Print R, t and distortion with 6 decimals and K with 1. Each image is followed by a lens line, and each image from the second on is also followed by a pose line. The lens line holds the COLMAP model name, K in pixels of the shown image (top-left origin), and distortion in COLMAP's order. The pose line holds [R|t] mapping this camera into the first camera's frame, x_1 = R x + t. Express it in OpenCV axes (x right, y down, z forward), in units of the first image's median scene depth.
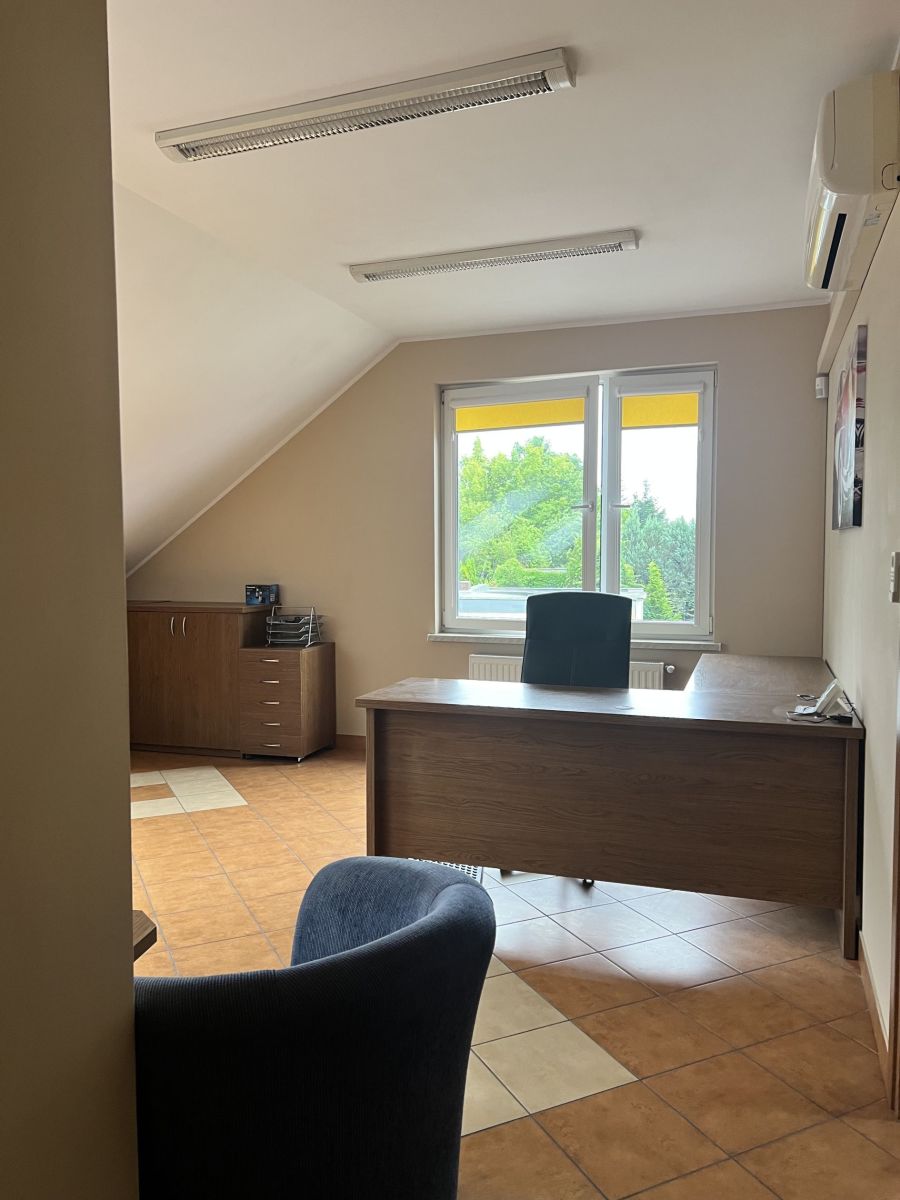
lens RADIAL K [[897.1, 0, 445.4], [0, 897.1, 602.0], [0, 0, 1]] dist [0.142558, -0.240359]
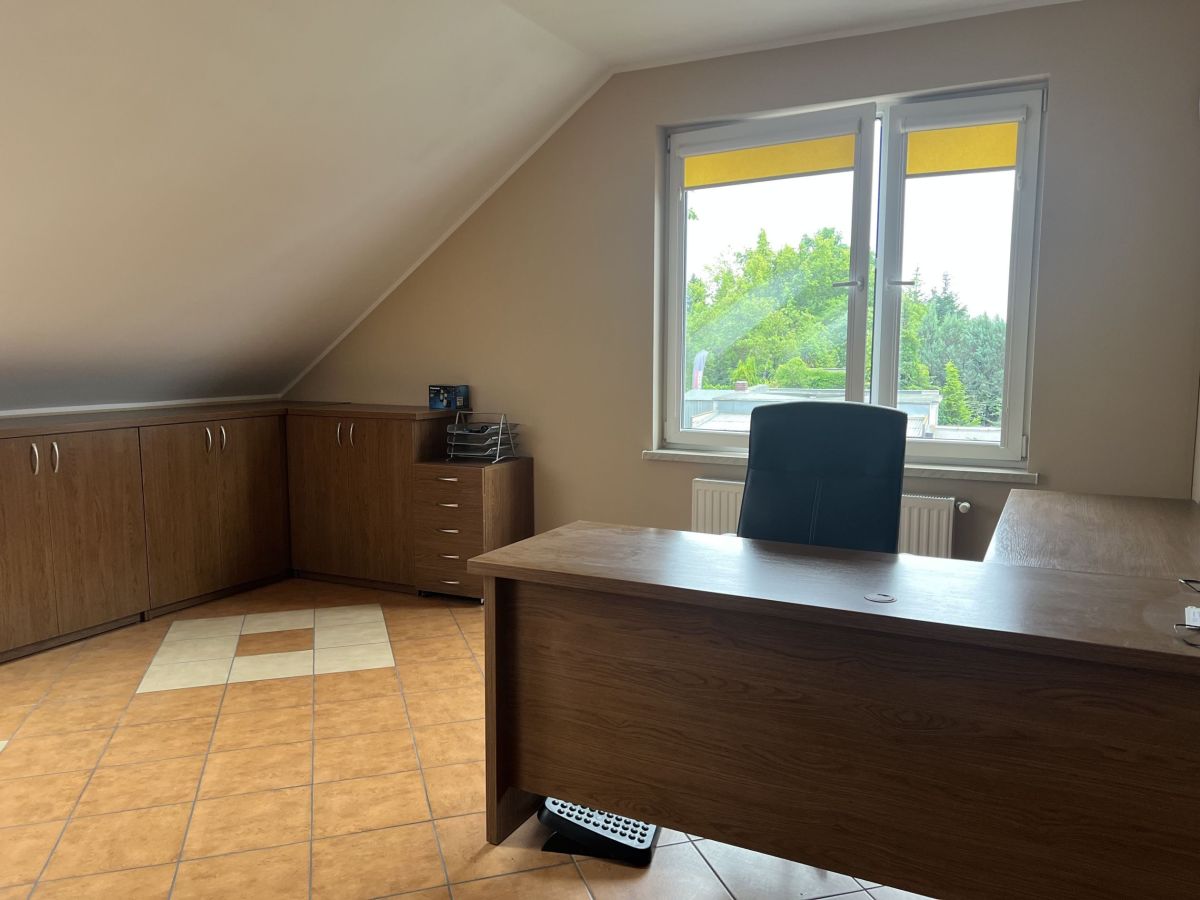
lens RADIAL K [[899.8, 0, 604.8], [0, 899.8, 450.5], [0, 0, 1]] dist [0.055336, -0.049848]
pose [[0.990470, 0.020196, -0.136239, 0.057110], [-0.012703, 0.998370, 0.055650, -0.007993], [0.137141, -0.053389, 0.989112, 0.225662]]
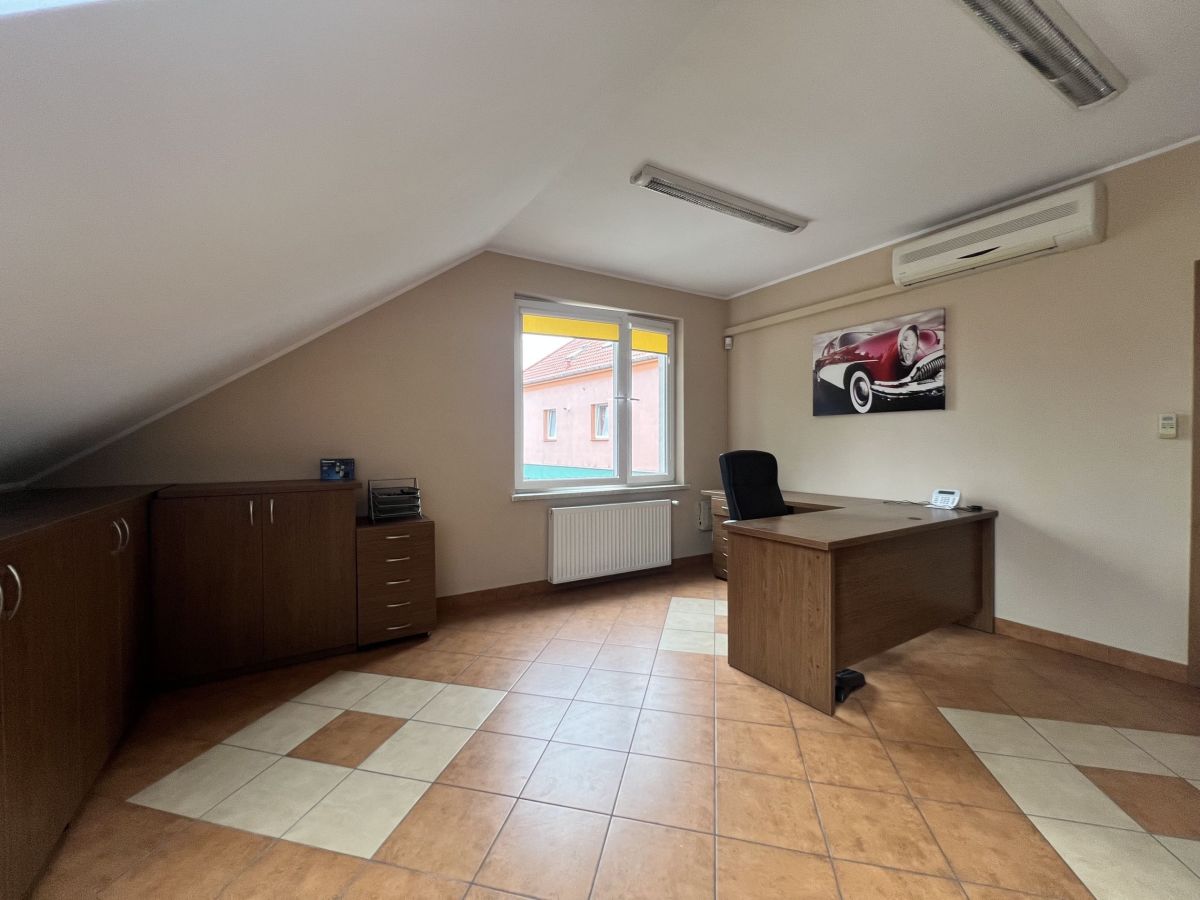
lens RADIAL K [[481.2, 0, 596.5], [0, 481.2, 446.4], [0, 0, 1]] dist [0.001578, 0.000616]
pose [[0.633743, -0.002822, 0.773539, -0.464598], [0.048032, 0.998207, -0.035710, -0.001282], [-0.772051, 0.059785, 0.632742, 0.531072]]
